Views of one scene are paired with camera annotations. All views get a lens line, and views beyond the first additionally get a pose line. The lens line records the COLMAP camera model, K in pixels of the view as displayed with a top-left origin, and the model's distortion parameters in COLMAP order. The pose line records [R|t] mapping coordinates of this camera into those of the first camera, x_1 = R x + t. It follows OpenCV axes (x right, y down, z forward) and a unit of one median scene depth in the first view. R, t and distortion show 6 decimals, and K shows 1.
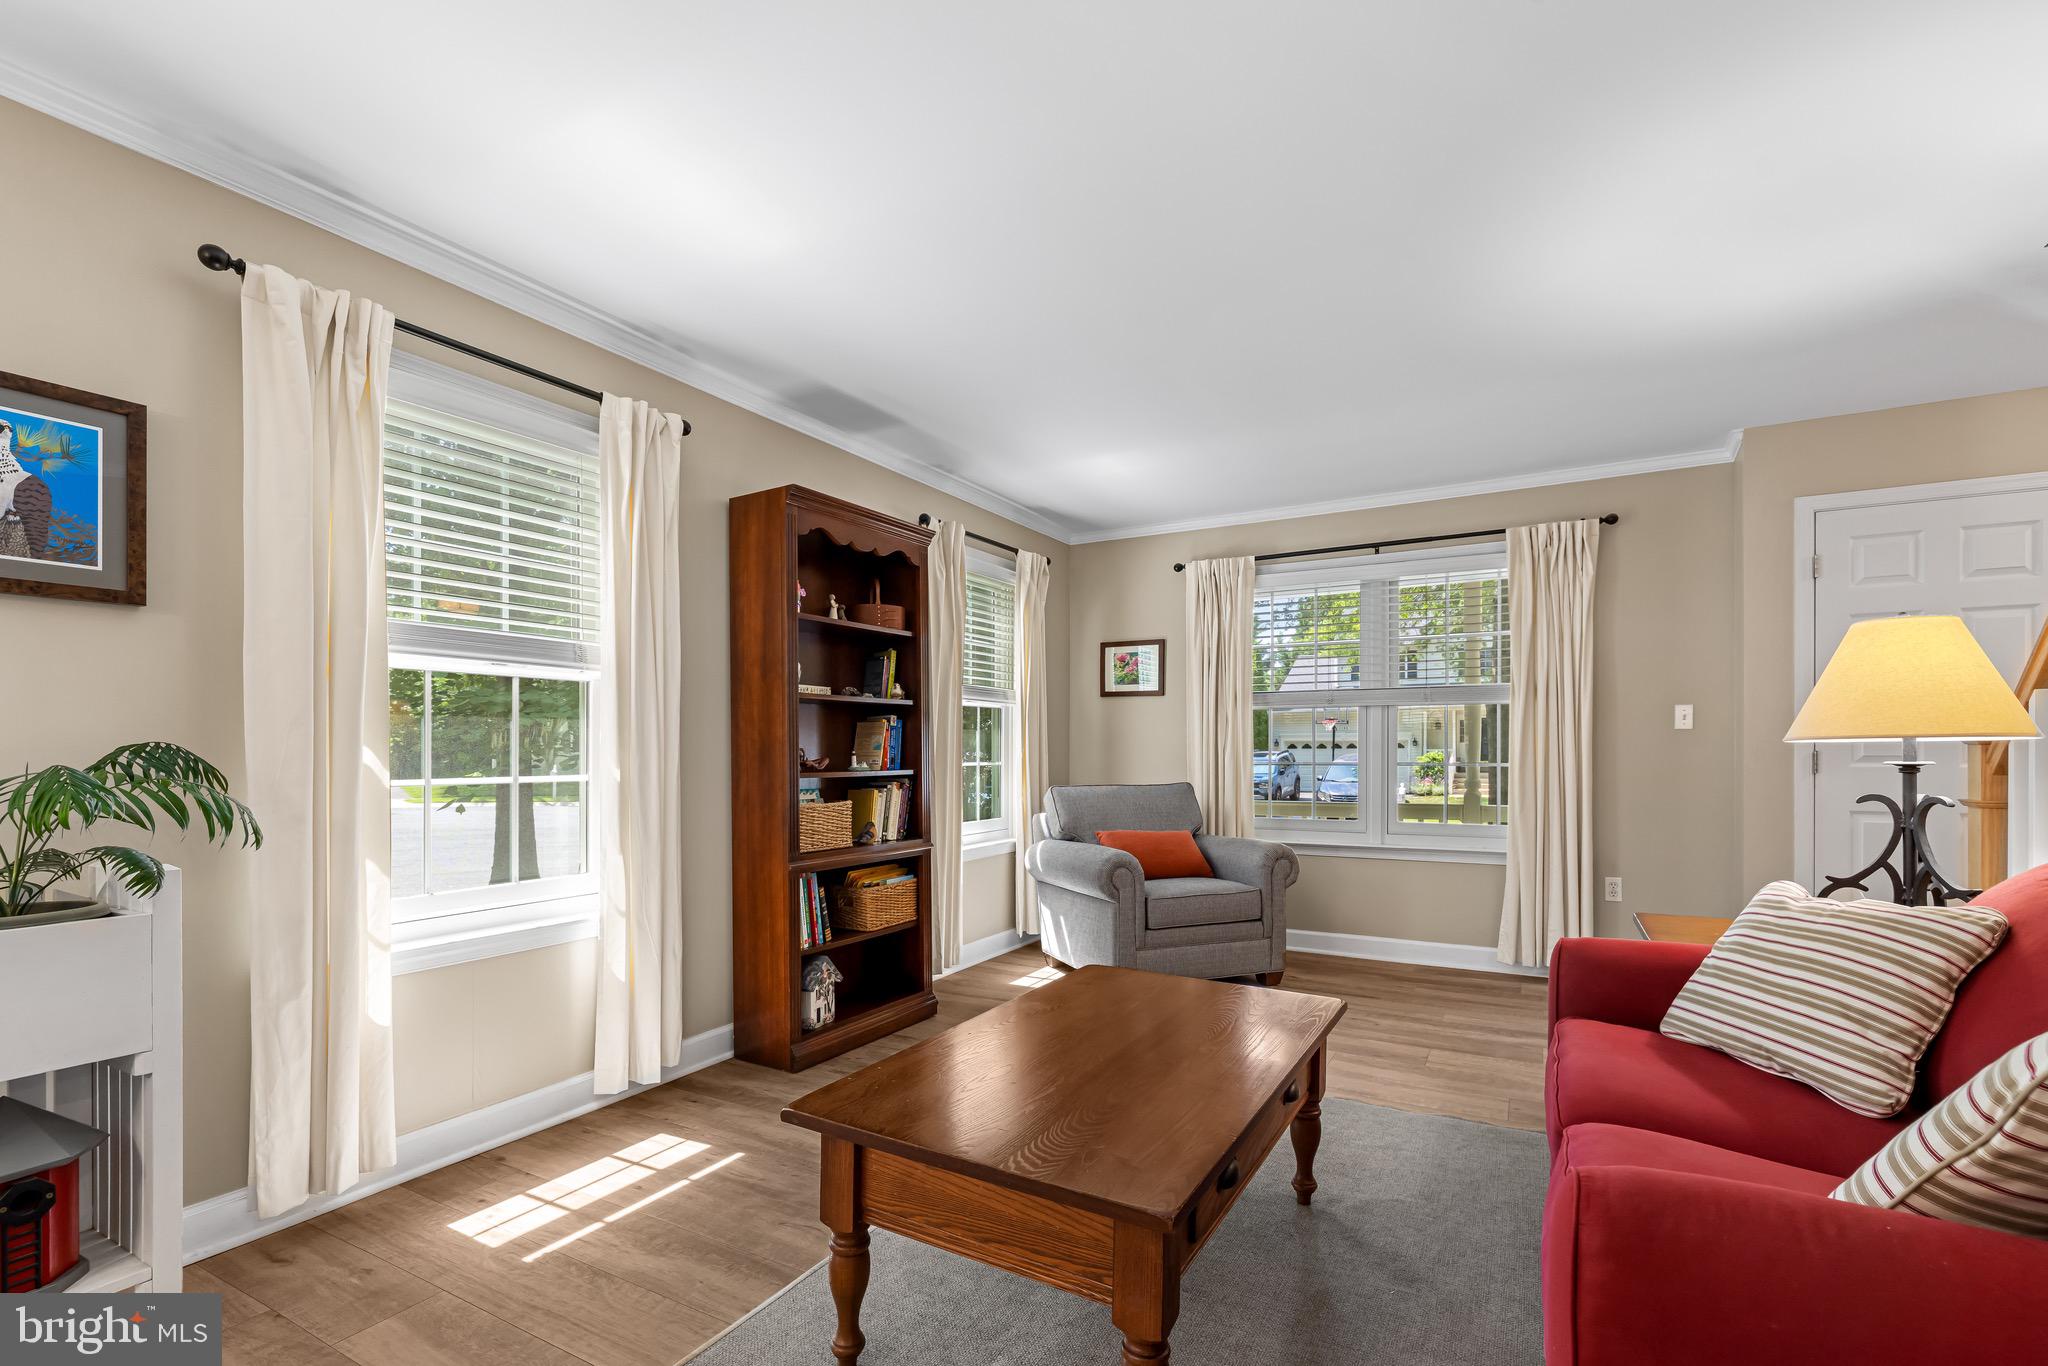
lens RADIAL K [[915.9, 0, 1030.4], [0, 915.9, 731.3], [0, 0, 1]] dist [-0.001074, -0.000023]
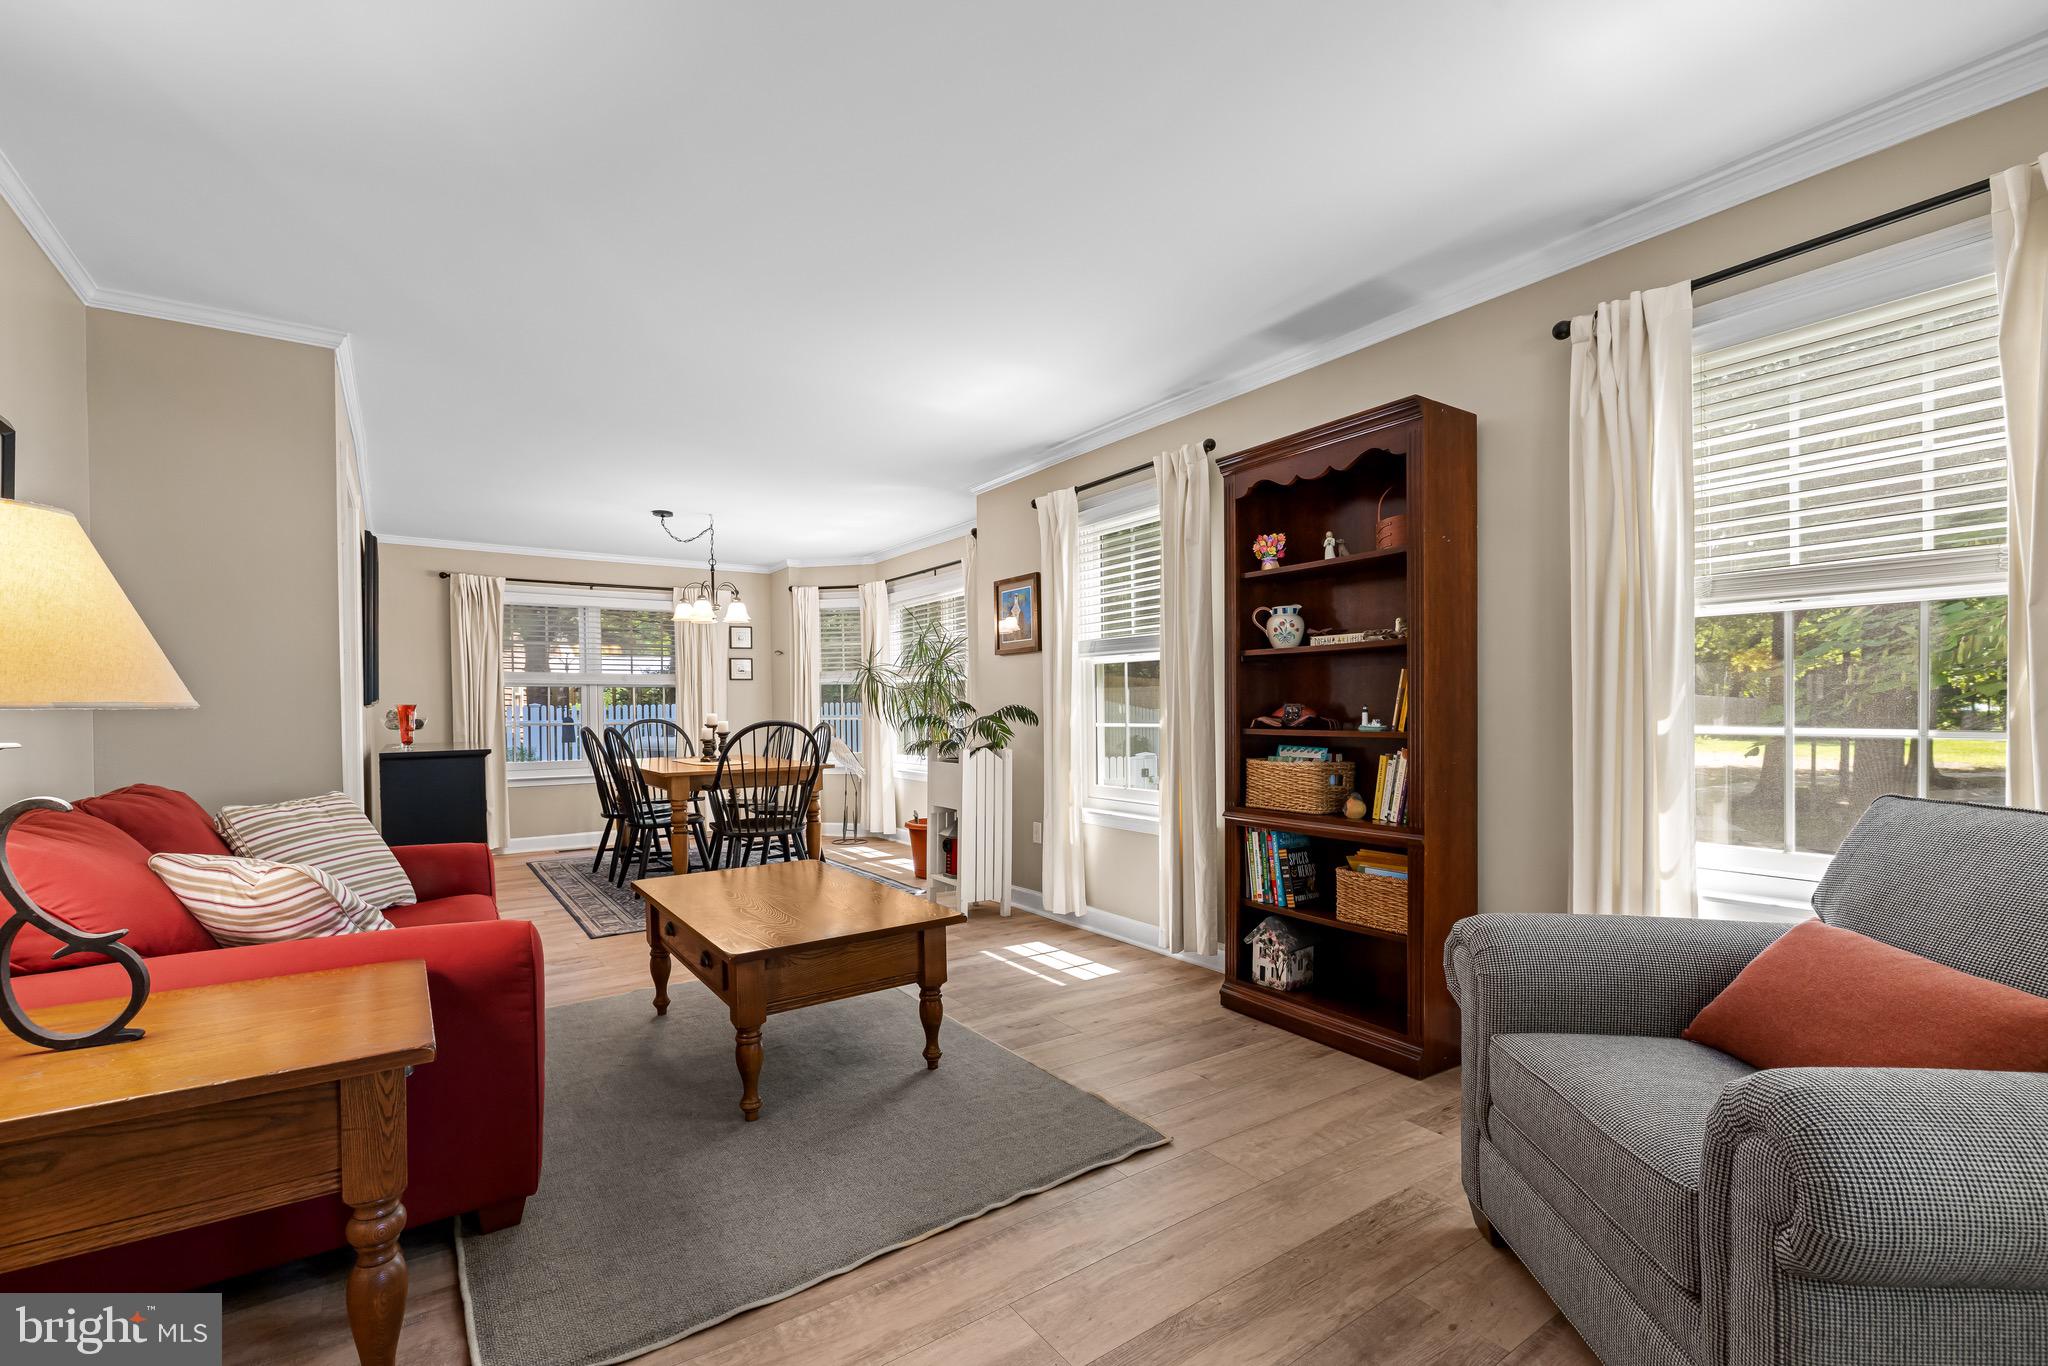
lens RADIAL K [[915.9, 0, 1030.4], [0, 915.9, 731.3], [0, 0, 1]] dist [-0.001074, -0.000023]
pose [[-0.431360, 0.017685, -0.902006, 0.664536], [0.016796, 0.999792, 0.011570, 0.027695], [0.902023, -0.010159, -0.431567, 1.041041]]
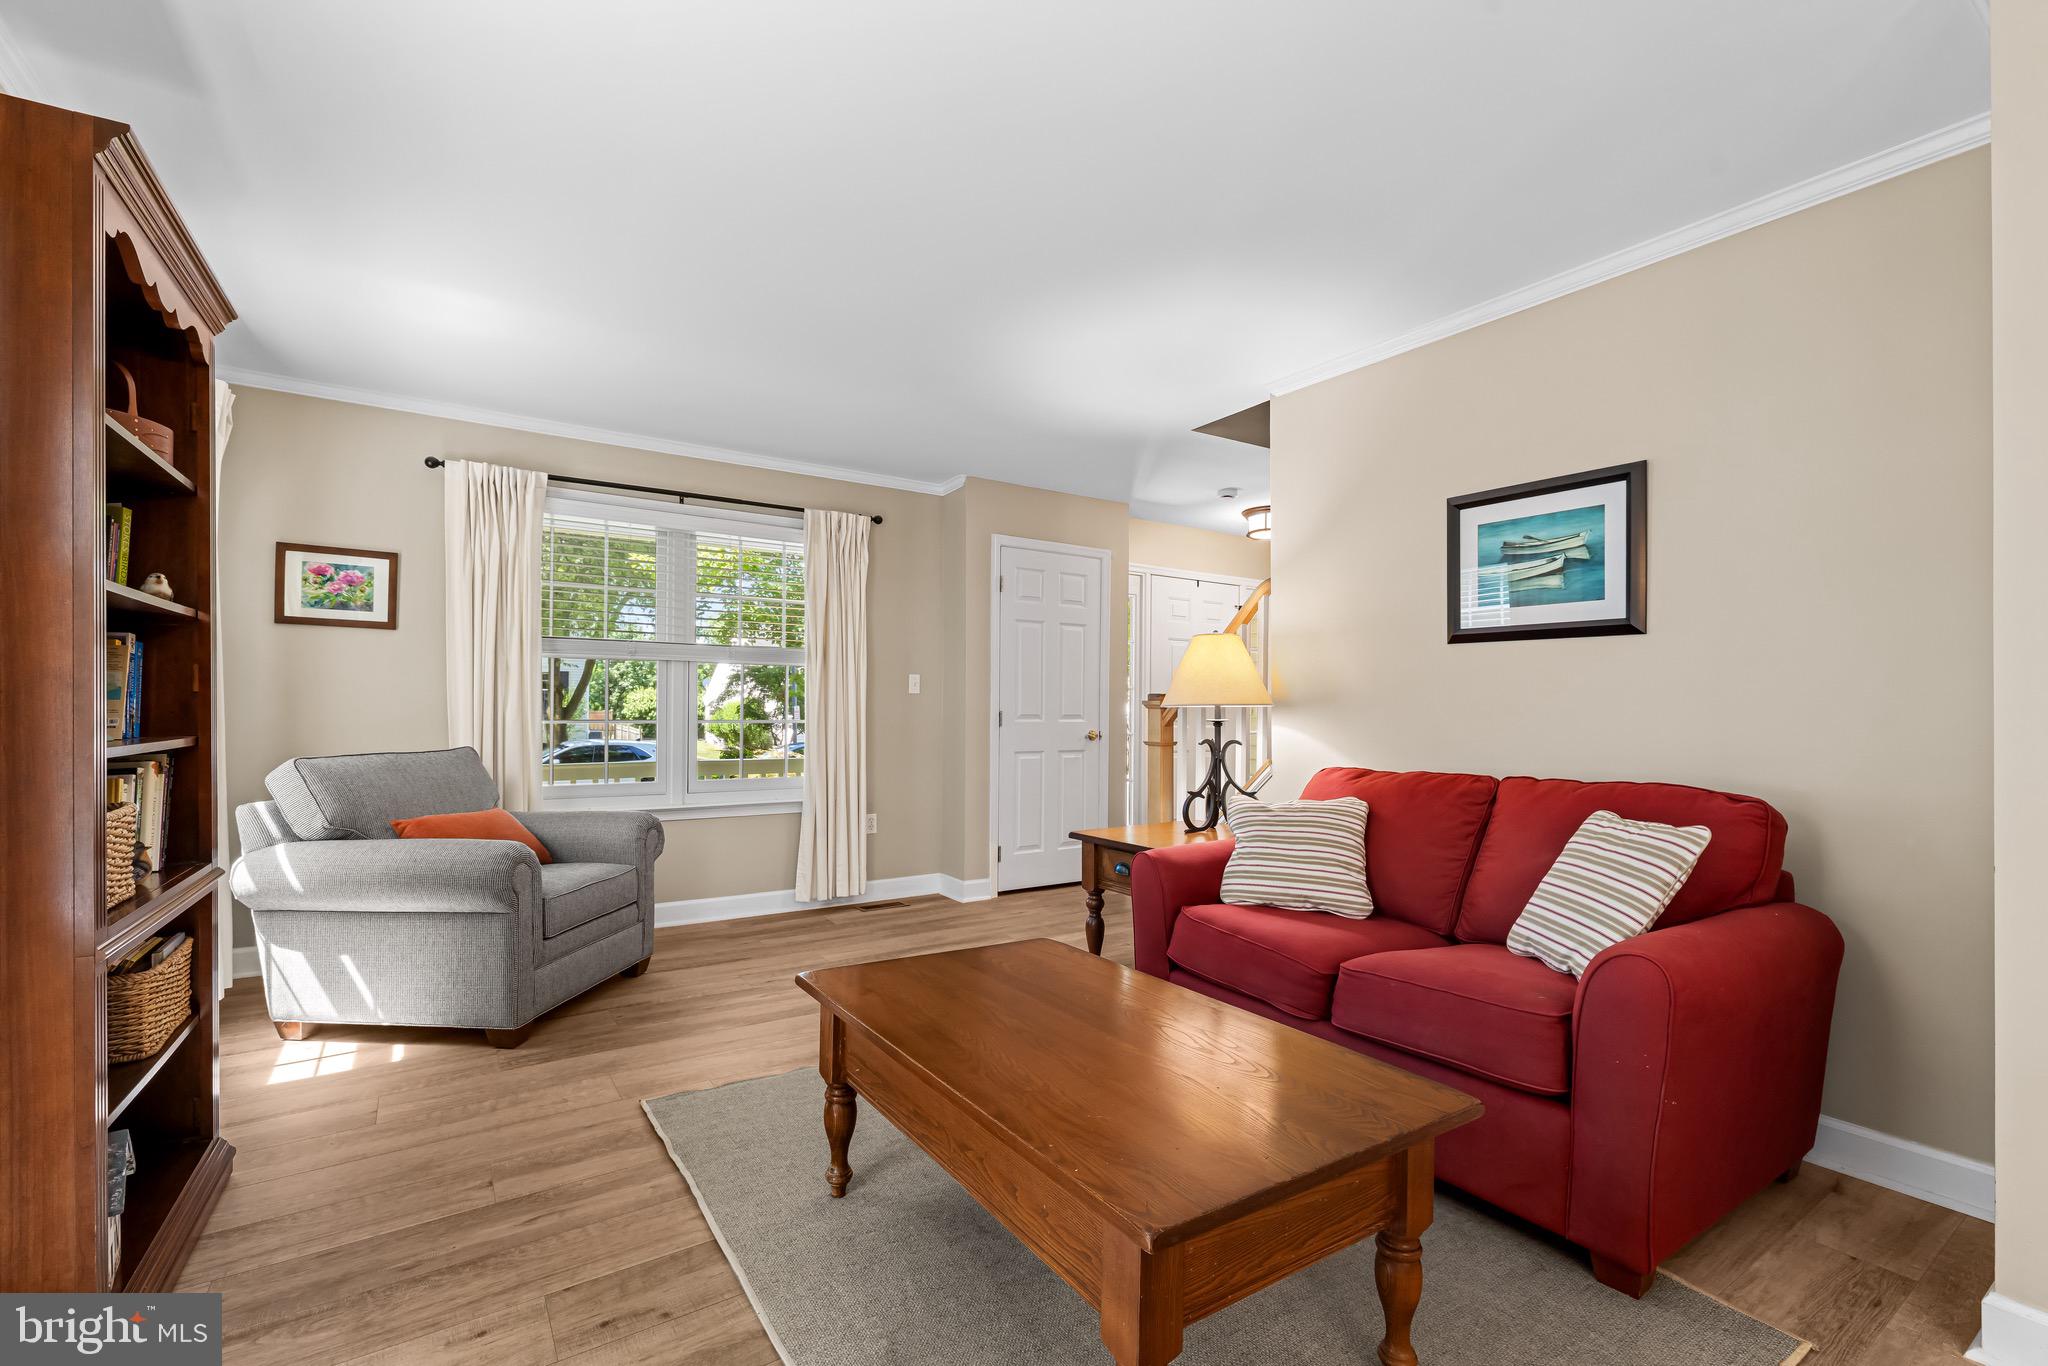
lens RADIAL K [[892.8, 0, 1024.0], [0, 892.8, 683.0], [0, 0, 1]] dist [-0.000527, 0.000029]
pose [[0.456027, 0.032571, 0.889369, -0.376034], [-0.028326, 0.999355, -0.022074, 0.007802], [-0.889515, -0.015126, 0.456656, 0.320699]]
